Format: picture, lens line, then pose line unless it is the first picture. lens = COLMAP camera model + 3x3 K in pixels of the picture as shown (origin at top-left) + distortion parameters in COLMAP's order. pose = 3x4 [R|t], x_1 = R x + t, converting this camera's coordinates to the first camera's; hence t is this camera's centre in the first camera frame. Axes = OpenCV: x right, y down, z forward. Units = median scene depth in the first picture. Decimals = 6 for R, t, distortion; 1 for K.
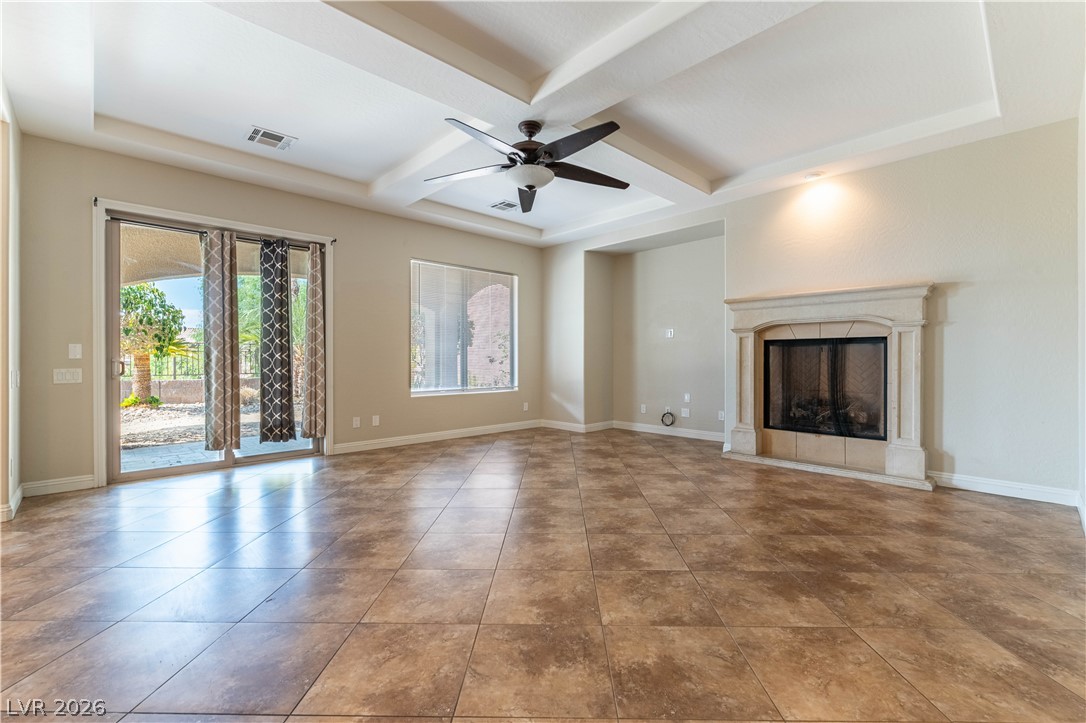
lens RADIAL K [[472.3, 0, 543.0], [0, 472.3, 361.5], [0, 0, 1]] dist [-0.001898, -0.000751]
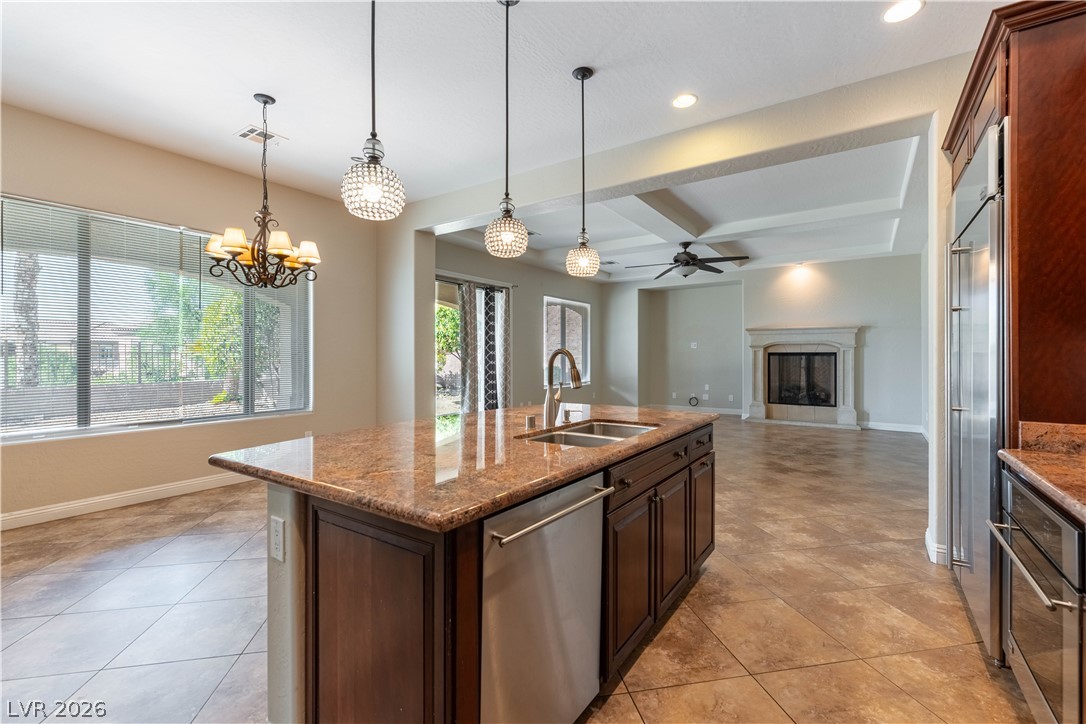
lens RADIAL K [[469.0, 0, 547.1], [0, 469.0, 358.4], [0, 0, 1]] dist [0.000893, -0.000036]
pose [[0.979007, 0.000053, 0.203826, -0.706537], [-0.000129, 1.000000, 0.000359, -0.025793], [-0.203826, -0.000378, 0.979007, -0.543285]]
